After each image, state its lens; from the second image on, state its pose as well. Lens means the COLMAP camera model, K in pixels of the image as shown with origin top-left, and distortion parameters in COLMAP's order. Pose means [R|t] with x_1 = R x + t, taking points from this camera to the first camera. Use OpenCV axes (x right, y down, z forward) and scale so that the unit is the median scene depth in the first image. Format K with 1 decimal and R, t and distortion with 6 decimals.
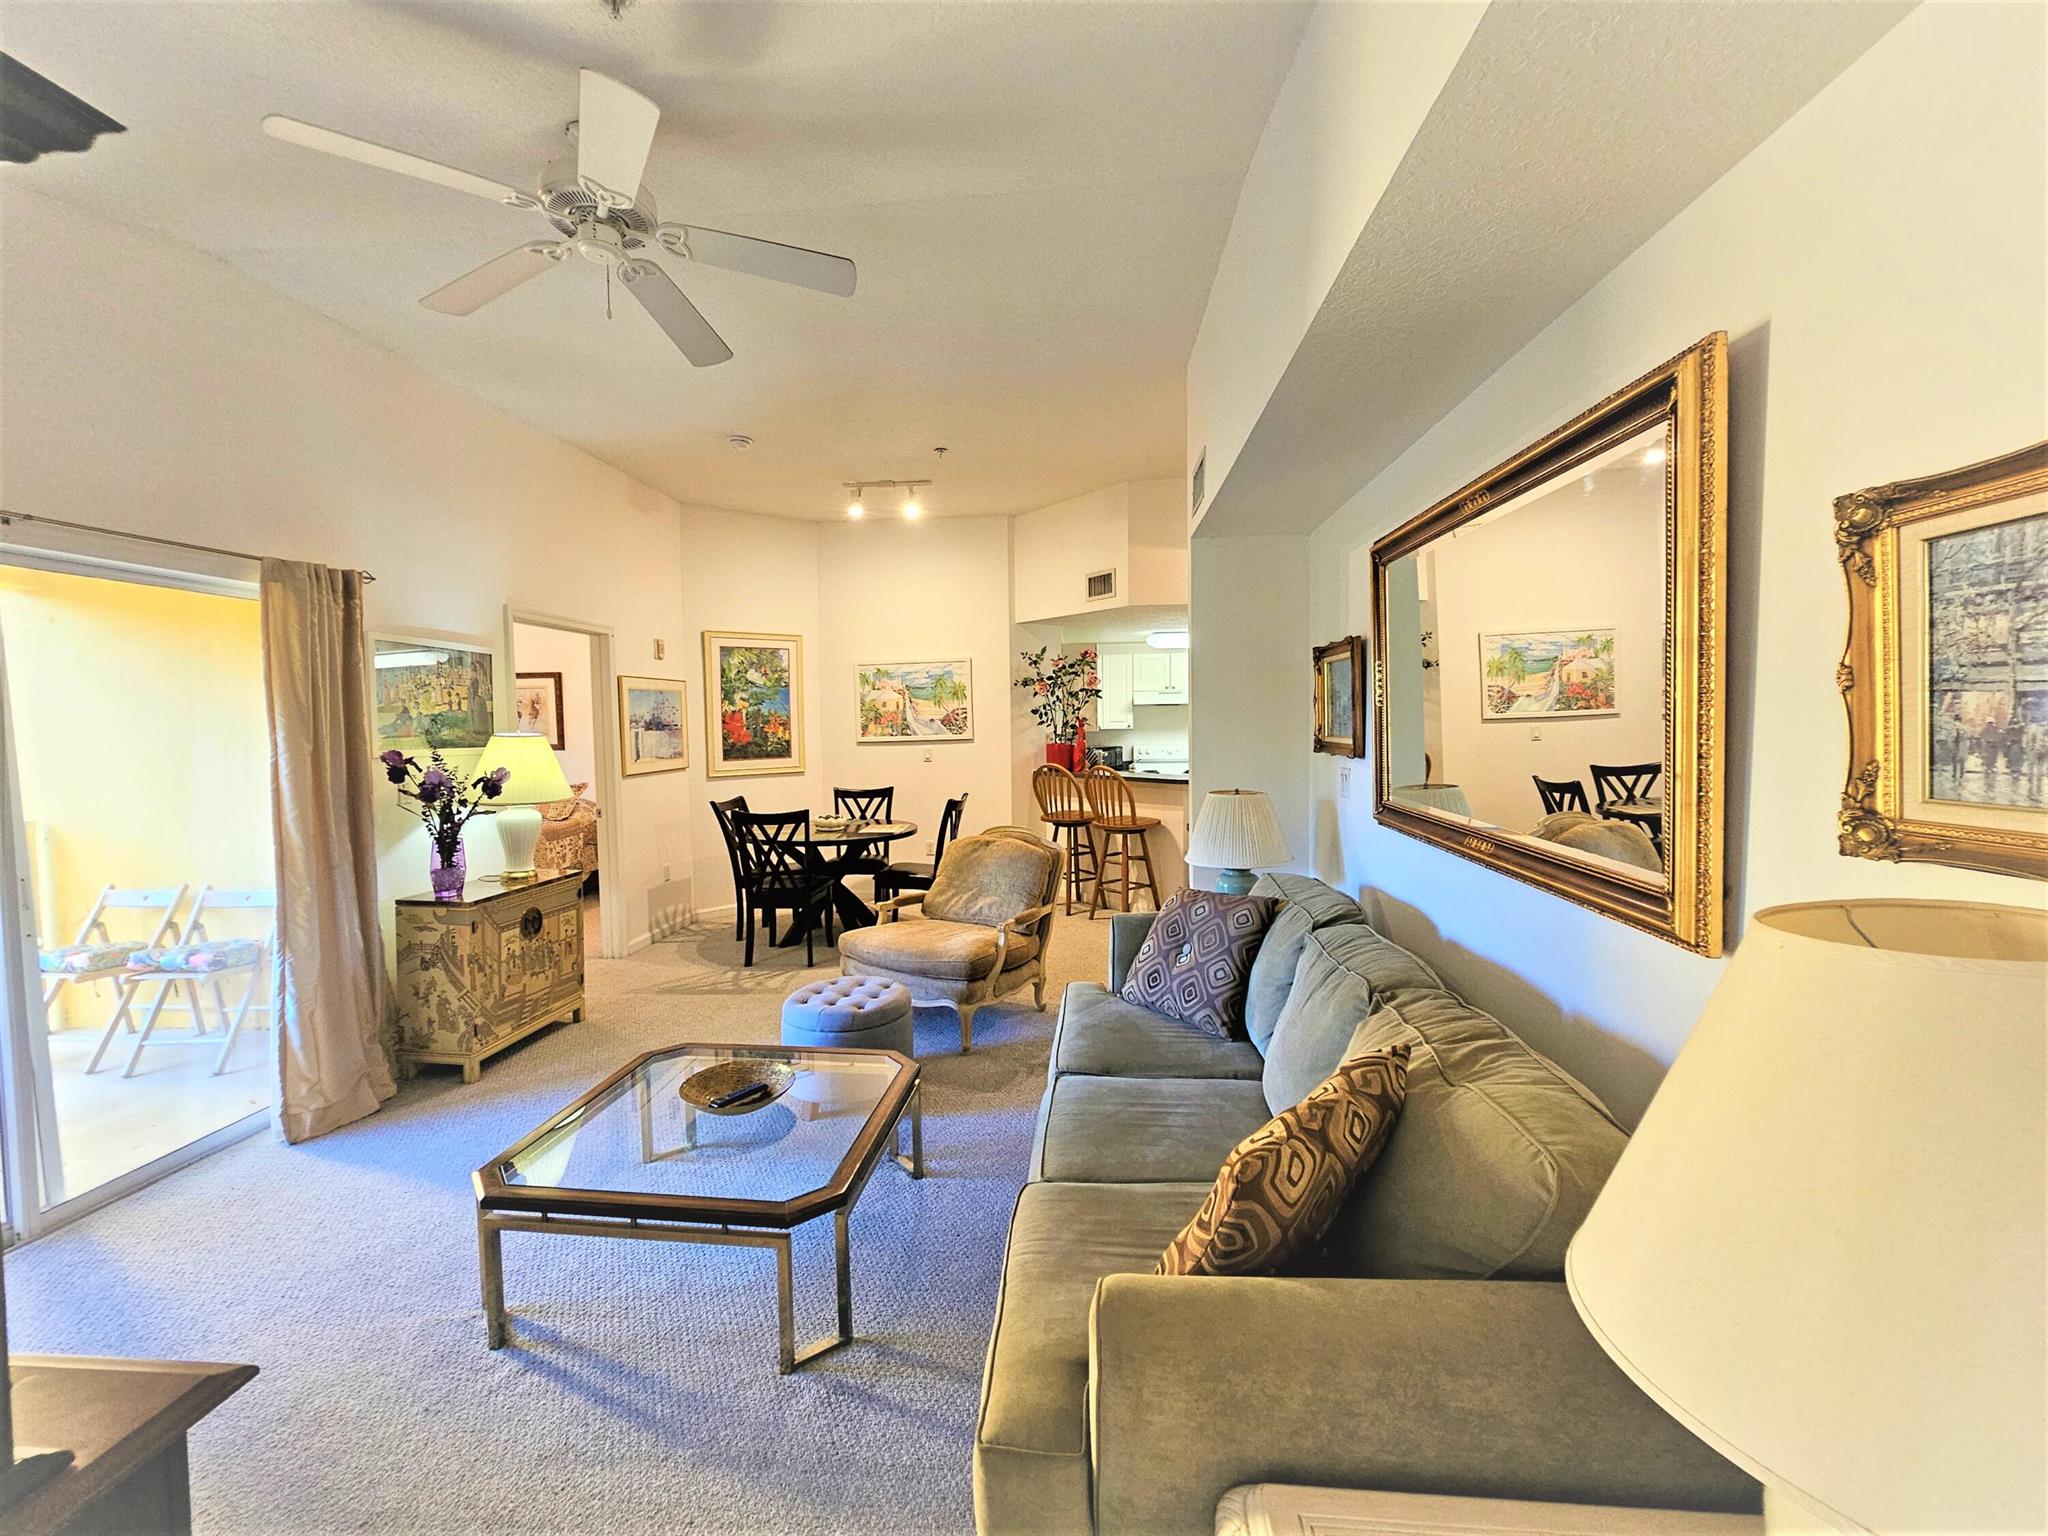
lens RADIAL K [[837.1, 0, 1018.5], [0, 837.1, 757.3], [0, 0, 1]] dist [-0.009650, 0.004065]
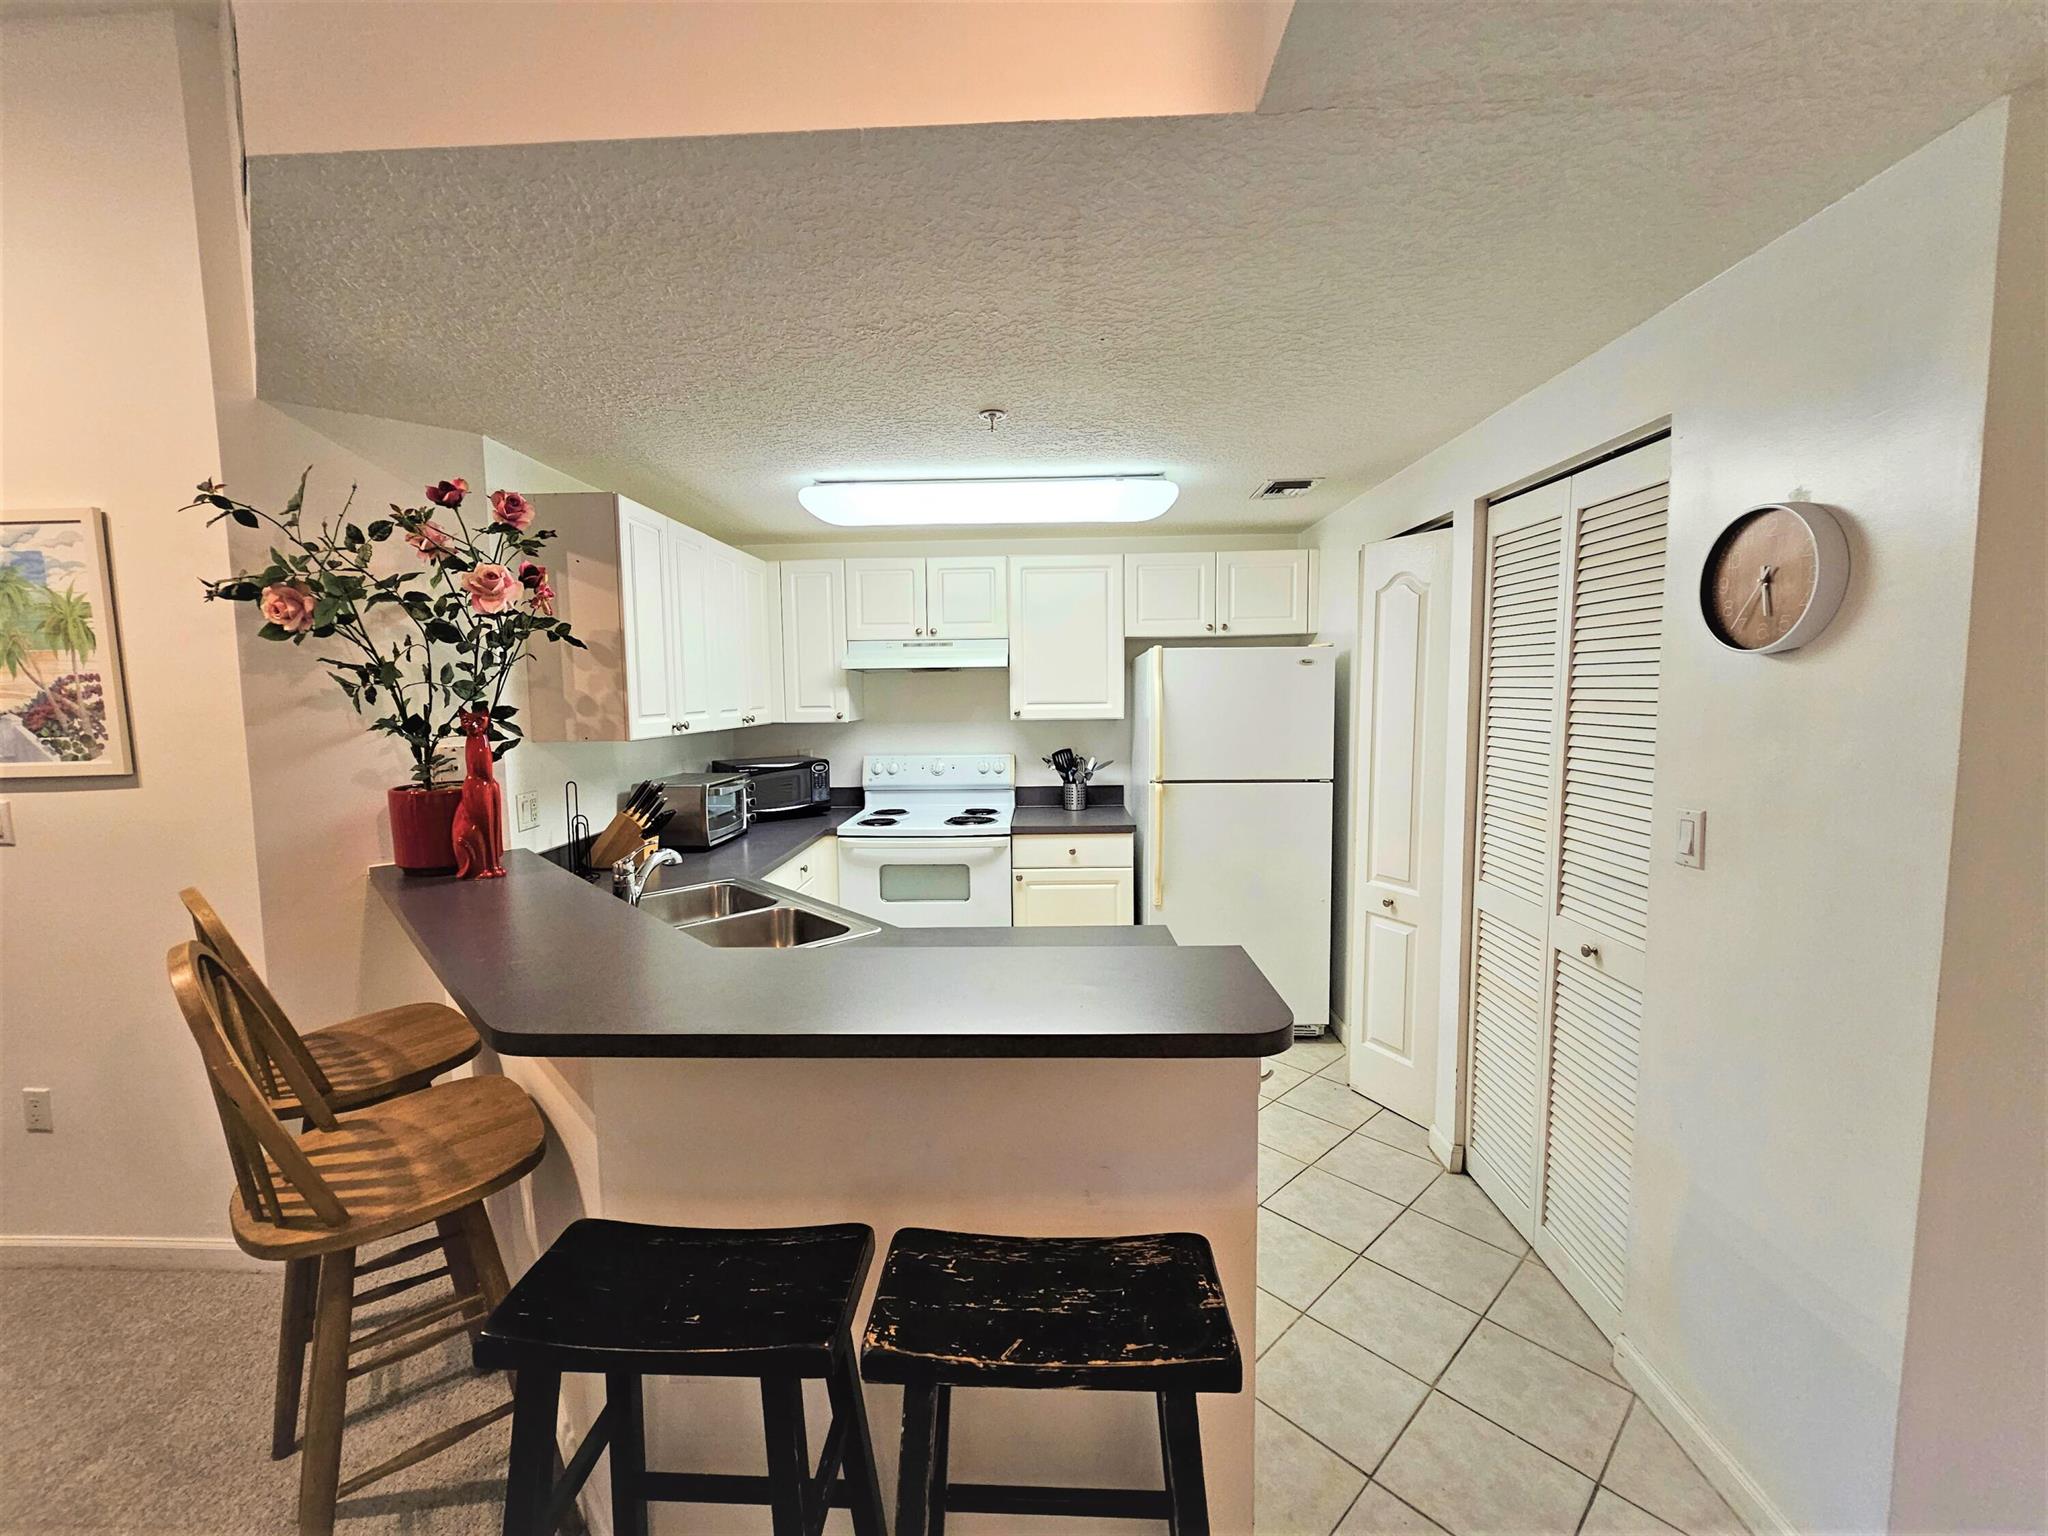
lens RADIAL K [[837.1, 0, 1016.9], [0, 837.1, 761.9], [0, 0, 1]] dist [-0.009650, 0.004065]
pose [[0.998833, -0.000253, 0.048302, 0.261790], [-0.001913, 0.998995, 0.044783, -0.042121], [-0.048265, -0.044823, 0.997828, 0.683138]]
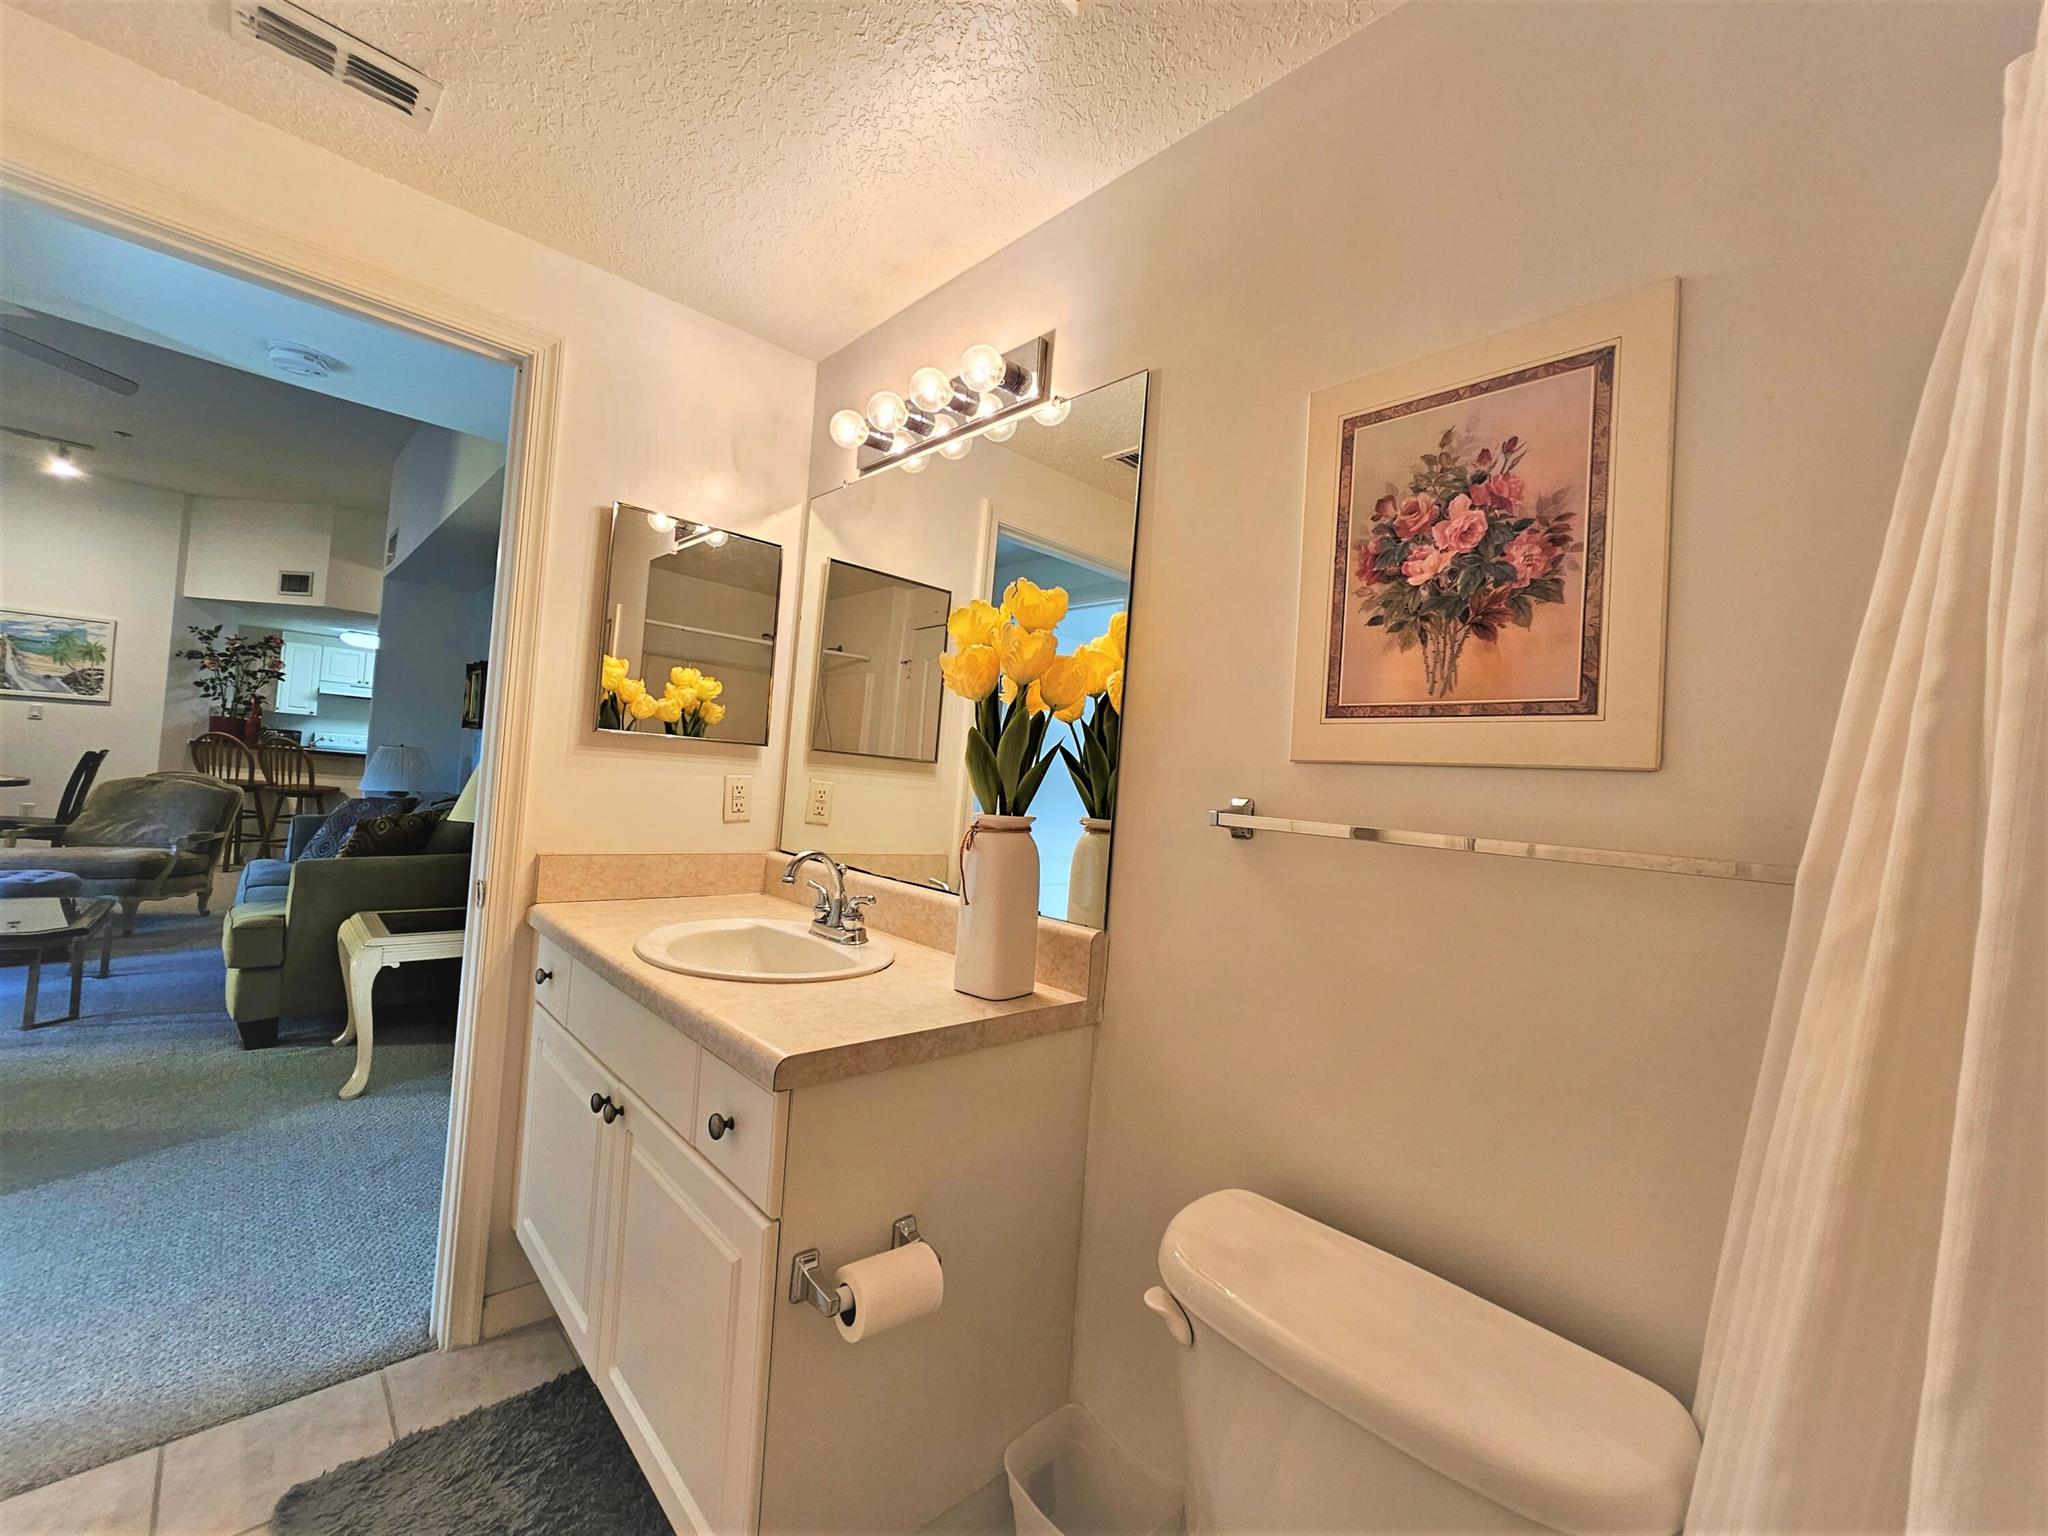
lens RADIAL K [[837.1, 0, 1023.4], [0, 837.1, 763.0], [0, 0, 1]] dist [-0.009650, 0.004065]
pose [[0.660364, 0.078508, 0.746831, -0.070872], [-0.049751, 0.996909, -0.060806, 0.057166], [-0.749296, 0.002999, 0.662228, -0.472551]]
